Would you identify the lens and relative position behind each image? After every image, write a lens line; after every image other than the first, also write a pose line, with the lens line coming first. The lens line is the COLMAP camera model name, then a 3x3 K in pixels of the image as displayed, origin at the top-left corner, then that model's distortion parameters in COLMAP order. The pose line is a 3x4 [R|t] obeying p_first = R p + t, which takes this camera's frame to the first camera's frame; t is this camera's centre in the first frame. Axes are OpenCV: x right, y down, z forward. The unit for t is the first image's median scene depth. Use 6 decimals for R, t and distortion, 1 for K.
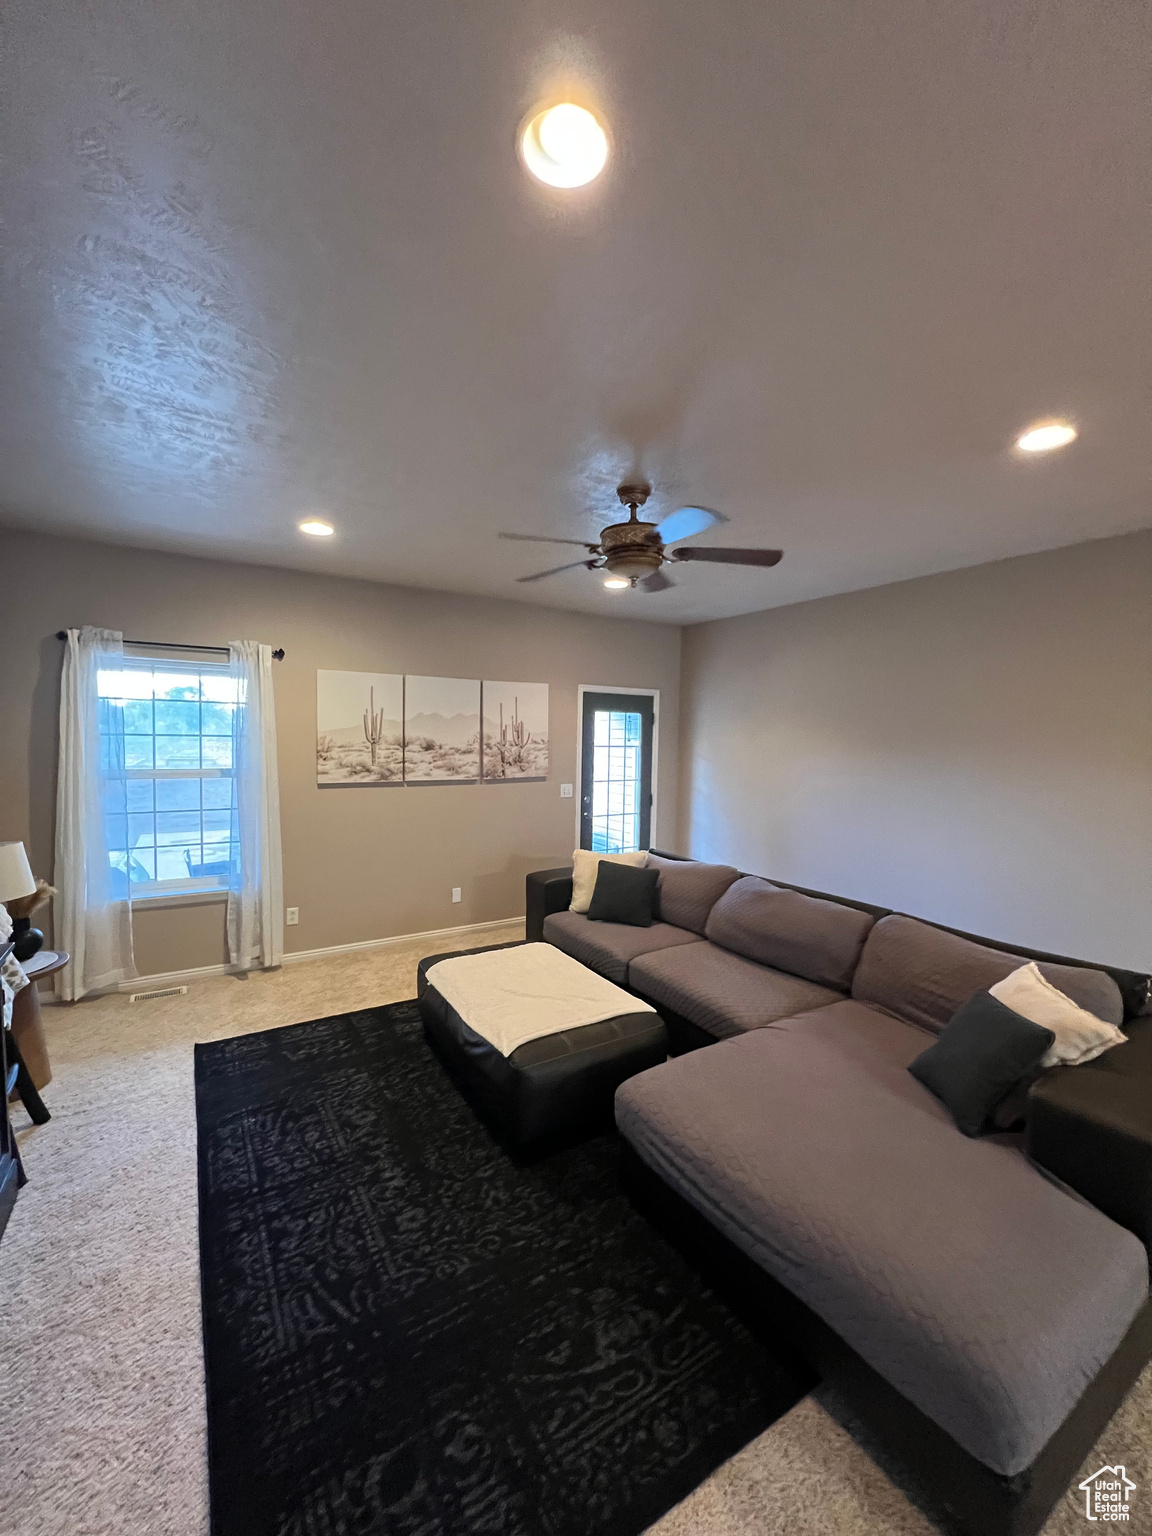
lens RADIAL K [[616.7, 0, 575.8], [0, 616.7, 761.9], [0, 0, 1]] dist [-0.000517, 0.000043]
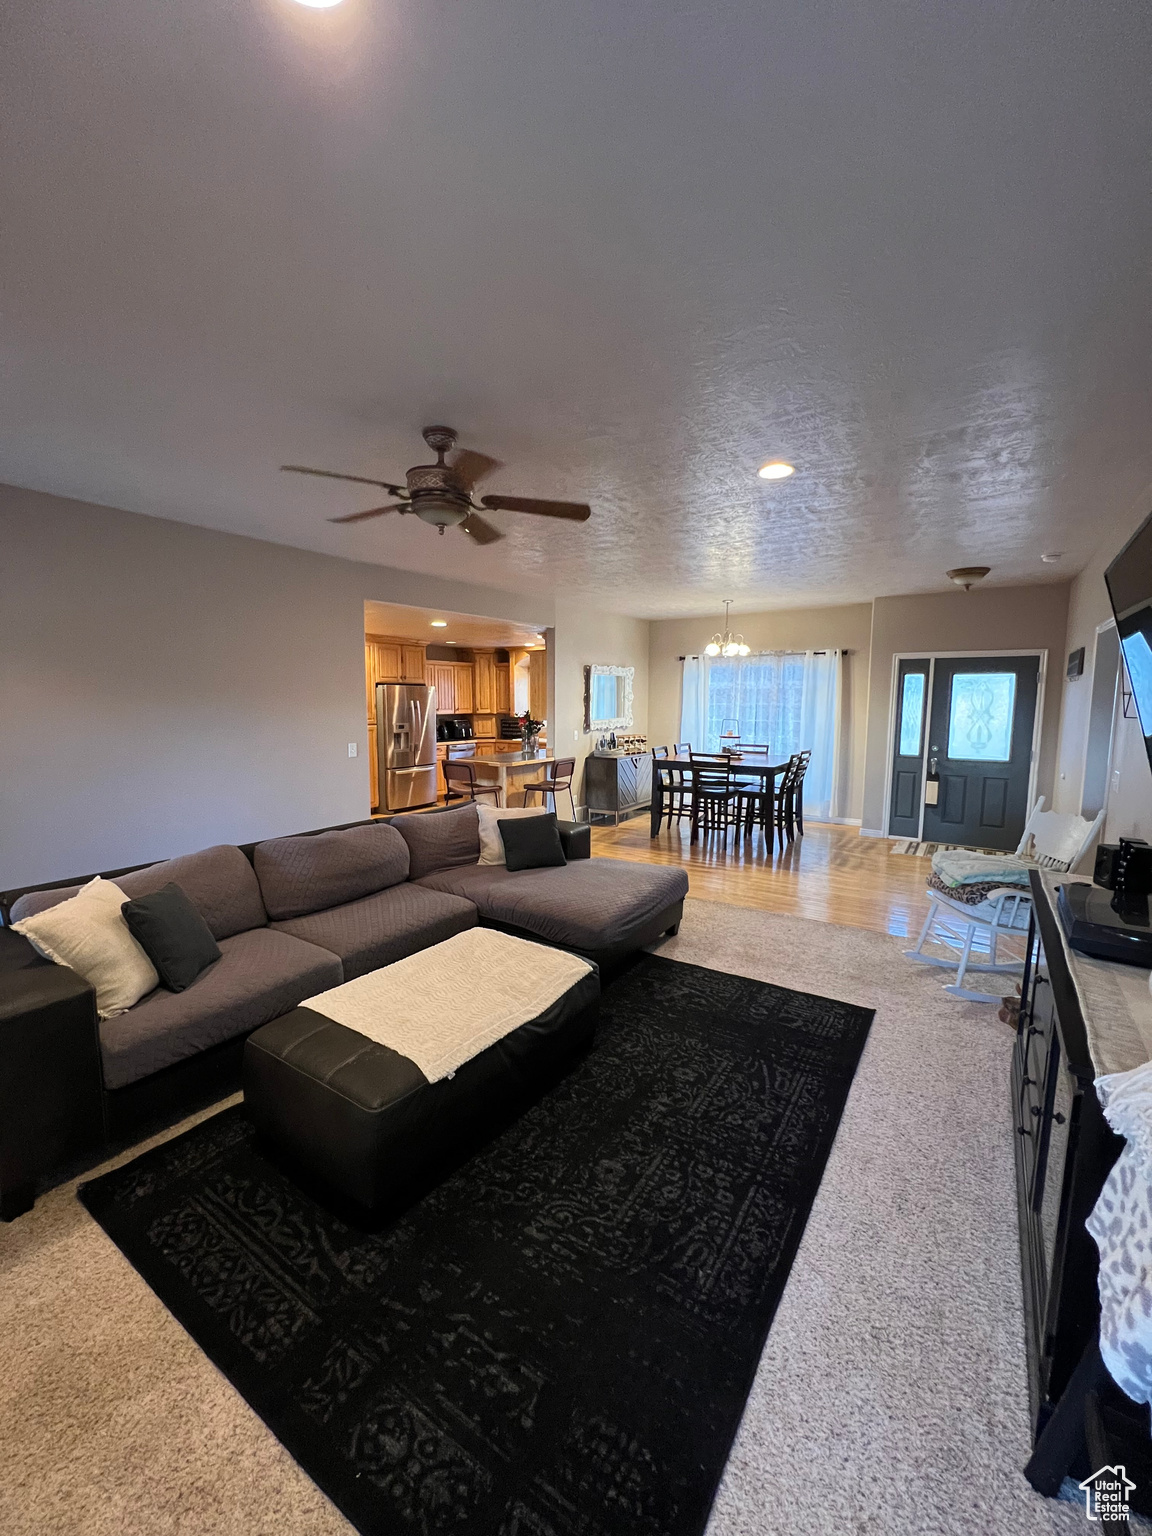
lens RADIAL K [[616.7, 0, 574.5], [0, 616.7, 767.0], [0, 0, 1]] dist [-0.000517, 0.000043]
pose [[-0.414384, -0.118073, 0.902411, -1.179301], [0.027530, 0.989469, 0.142106, -0.060808], [-0.909686, 0.083730, -0.406769, 1.590573]]
